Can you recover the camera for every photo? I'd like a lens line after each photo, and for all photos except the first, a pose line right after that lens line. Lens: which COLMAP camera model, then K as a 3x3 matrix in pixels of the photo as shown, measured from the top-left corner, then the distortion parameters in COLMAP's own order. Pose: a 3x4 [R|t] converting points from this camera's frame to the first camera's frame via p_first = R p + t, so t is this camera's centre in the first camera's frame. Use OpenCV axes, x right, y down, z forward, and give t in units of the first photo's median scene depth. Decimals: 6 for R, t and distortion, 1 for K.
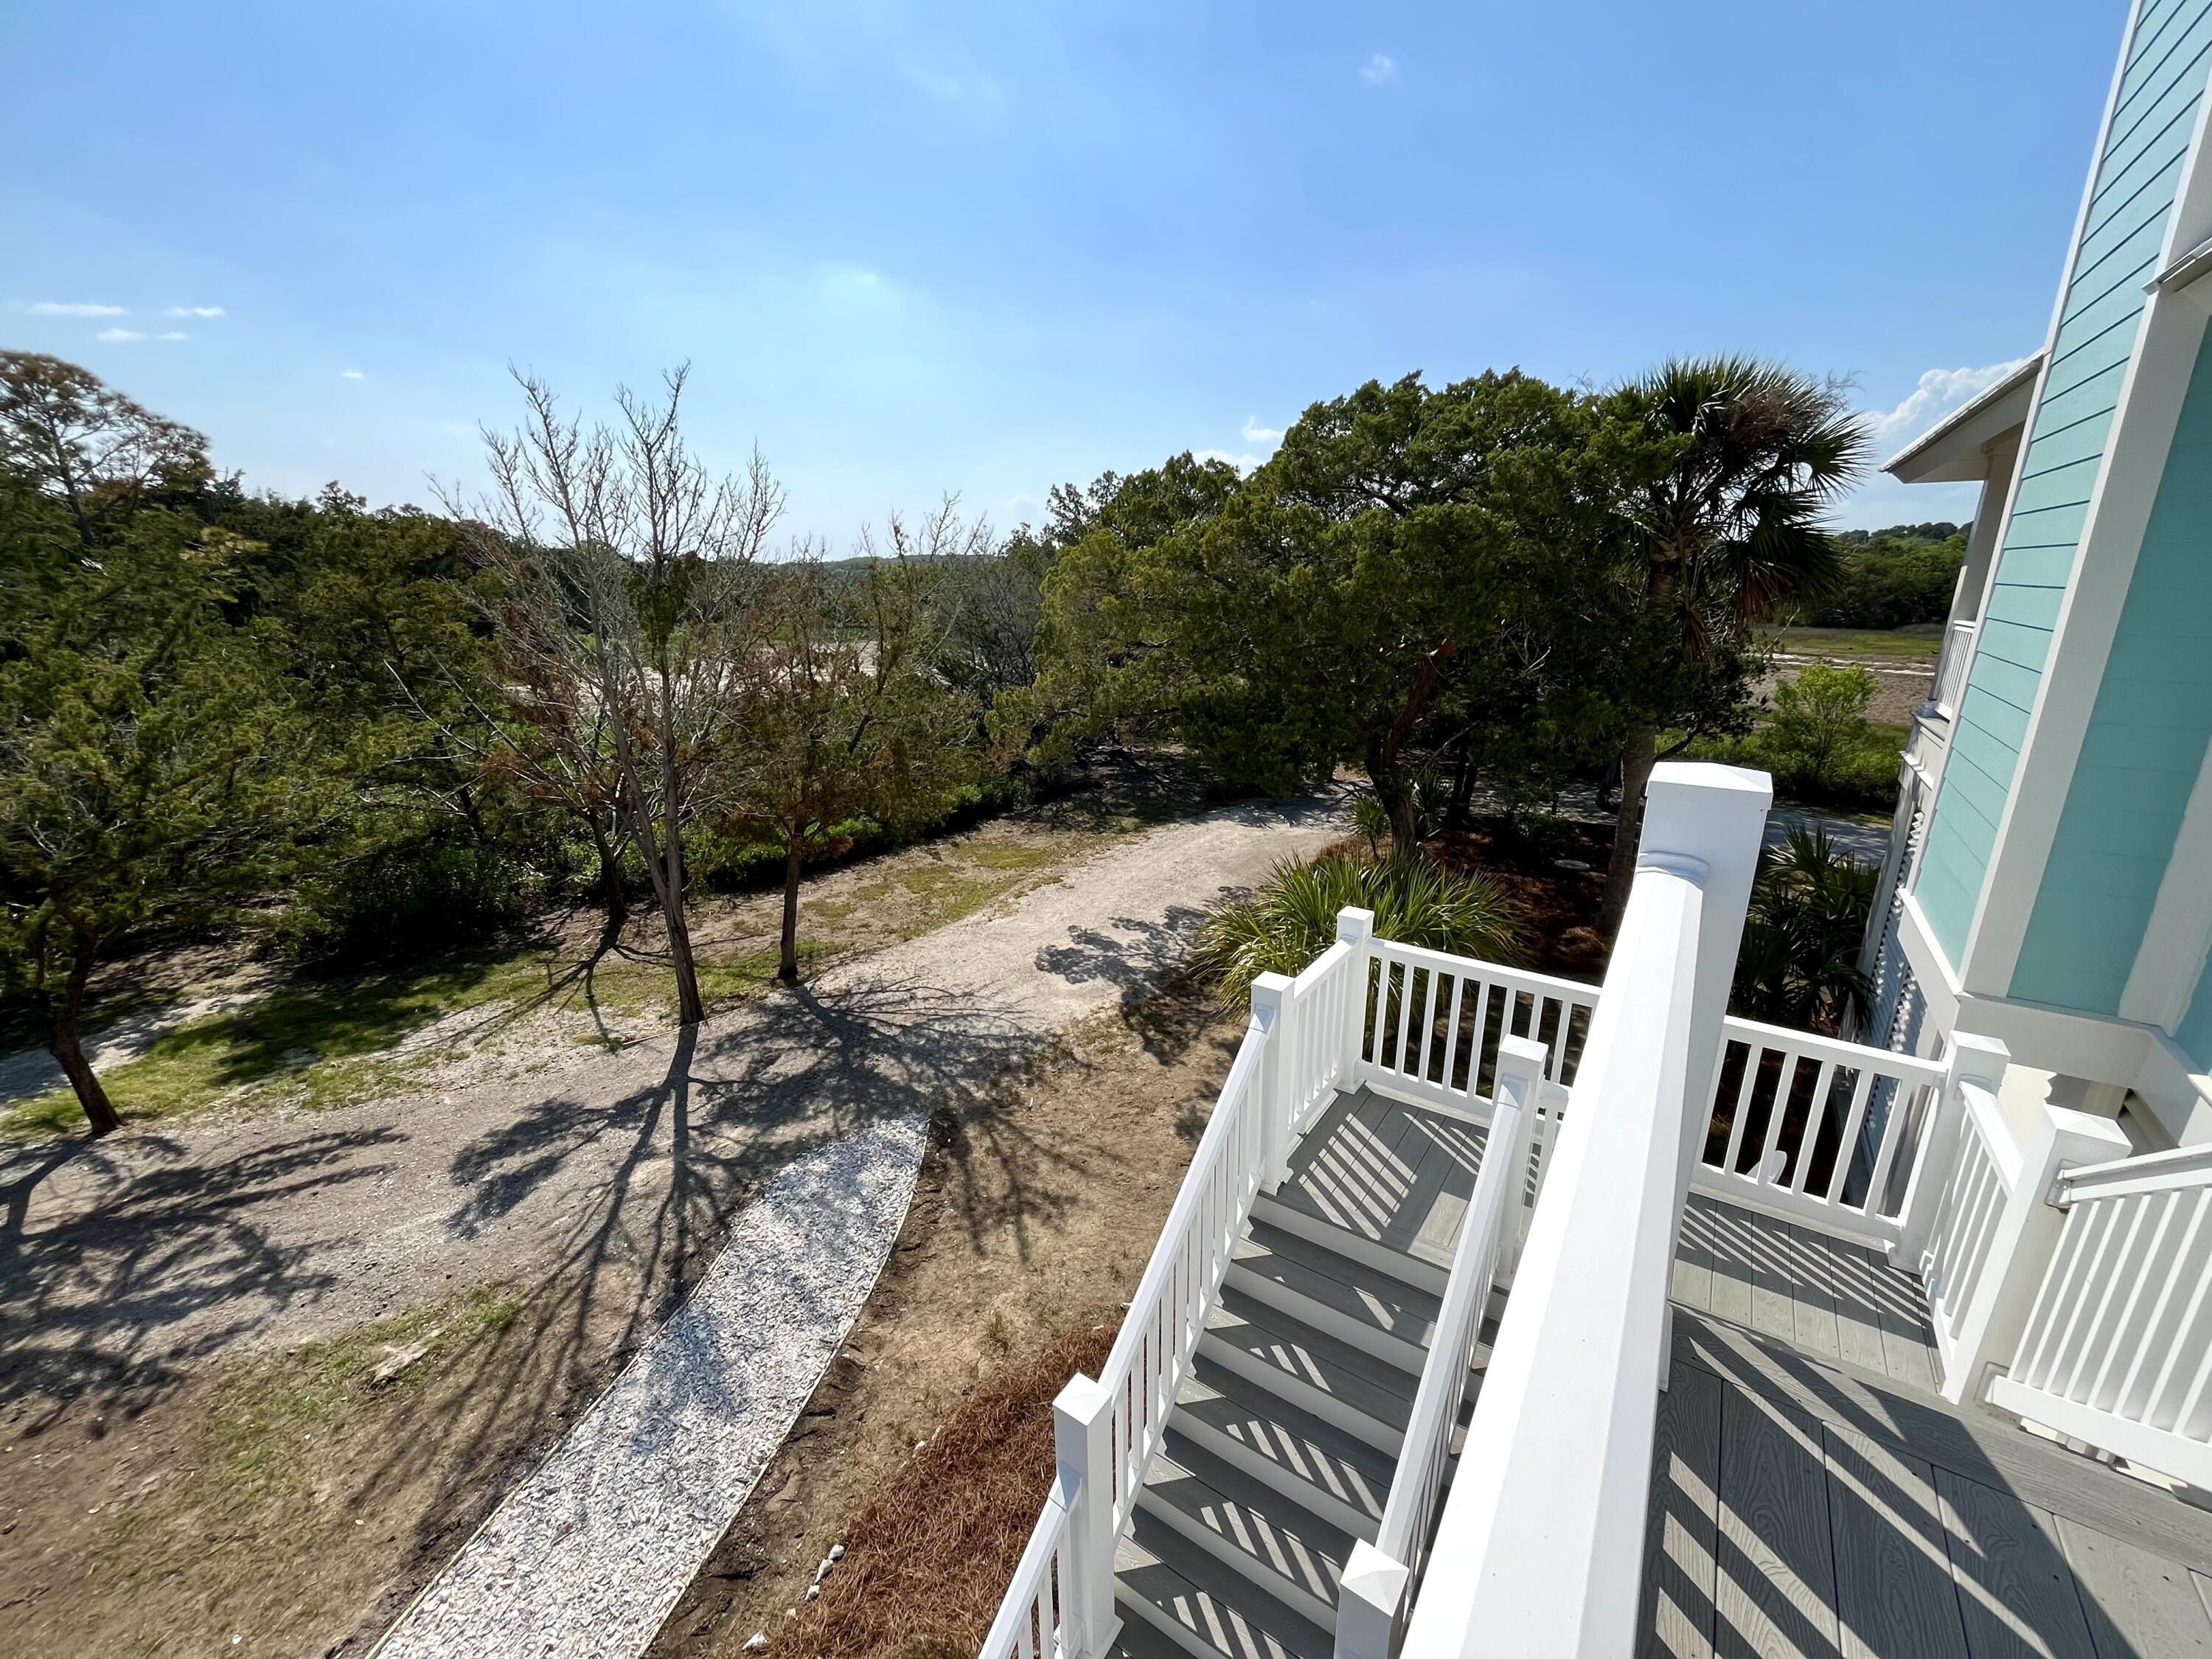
lens RADIAL K [[887.8, 0, 1110.4], [0, 887.8, 834.3], [0, 0, 1]] dist [-0.000146, -0.000017]
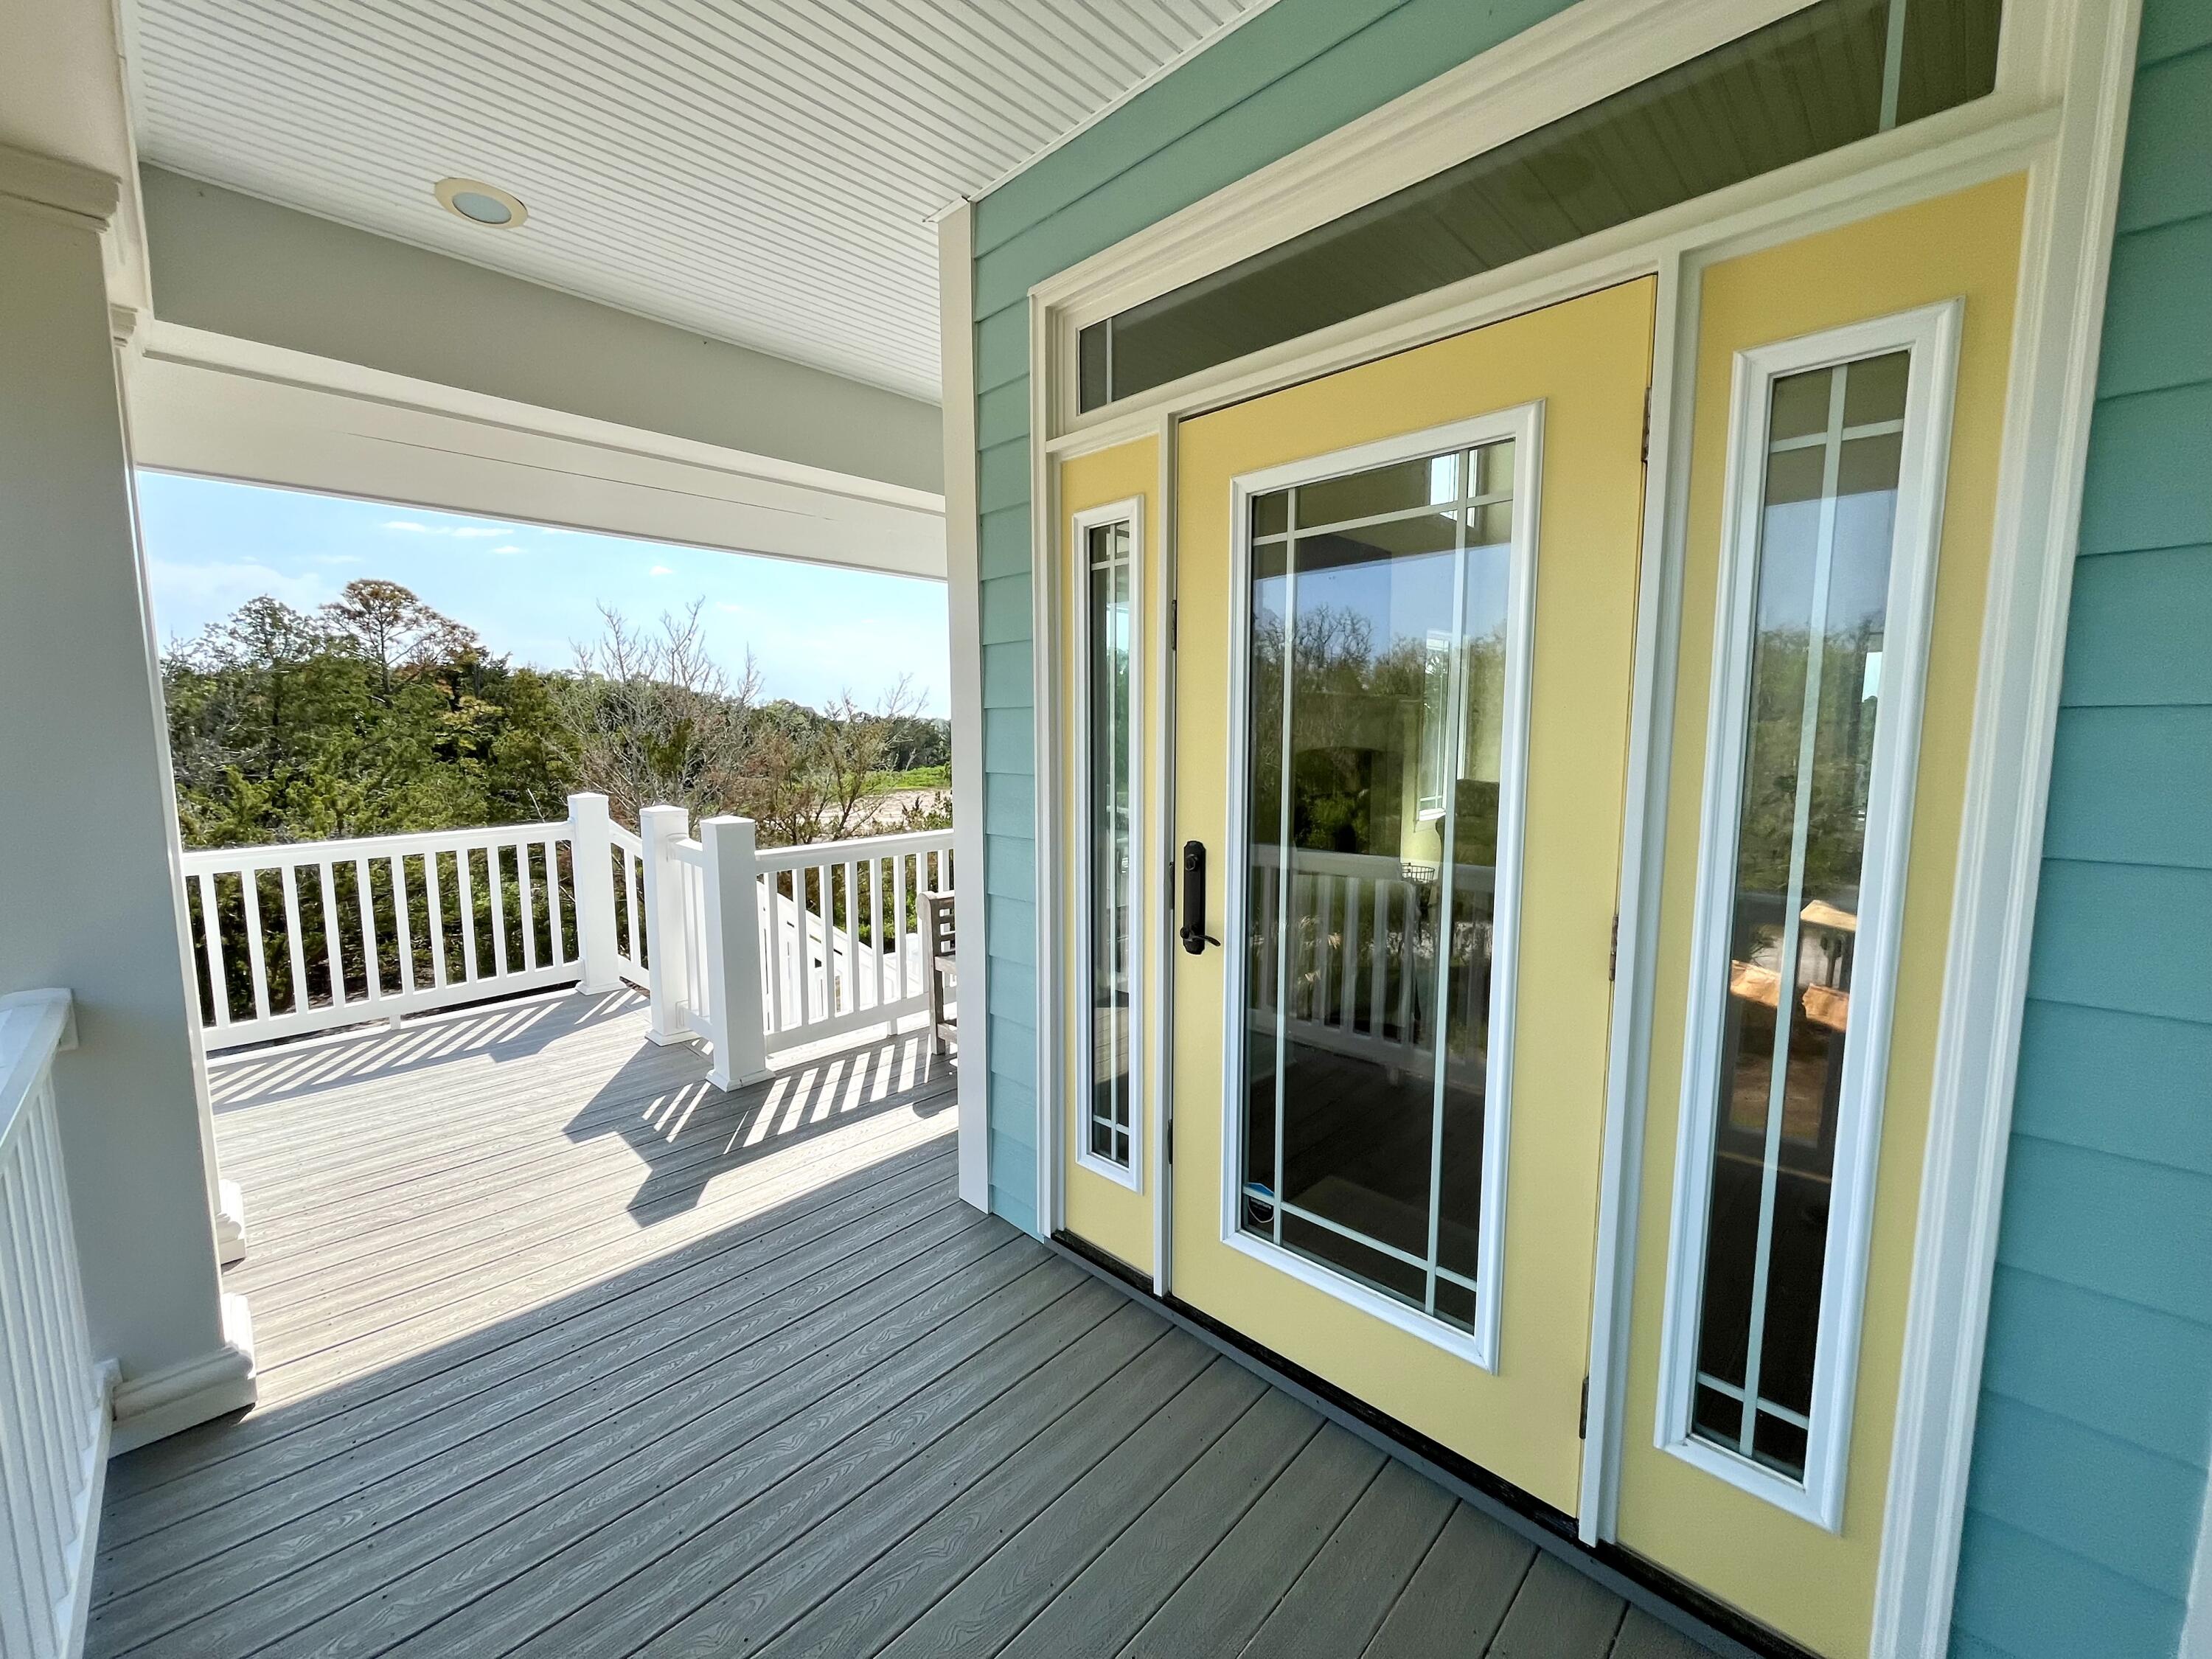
lens RADIAL K [[887.8, 0, 1102.9], [0, 887.8, 826.4], [0, 0, 1]] dist [-0.000146, -0.000017]
pose [[0.983743, 0.024605, -0.177888, 0.205872], [-0.055868, 0.983346, -0.172943, 0.034810], [0.170670, 0.180069, 0.968735, -0.125852]]
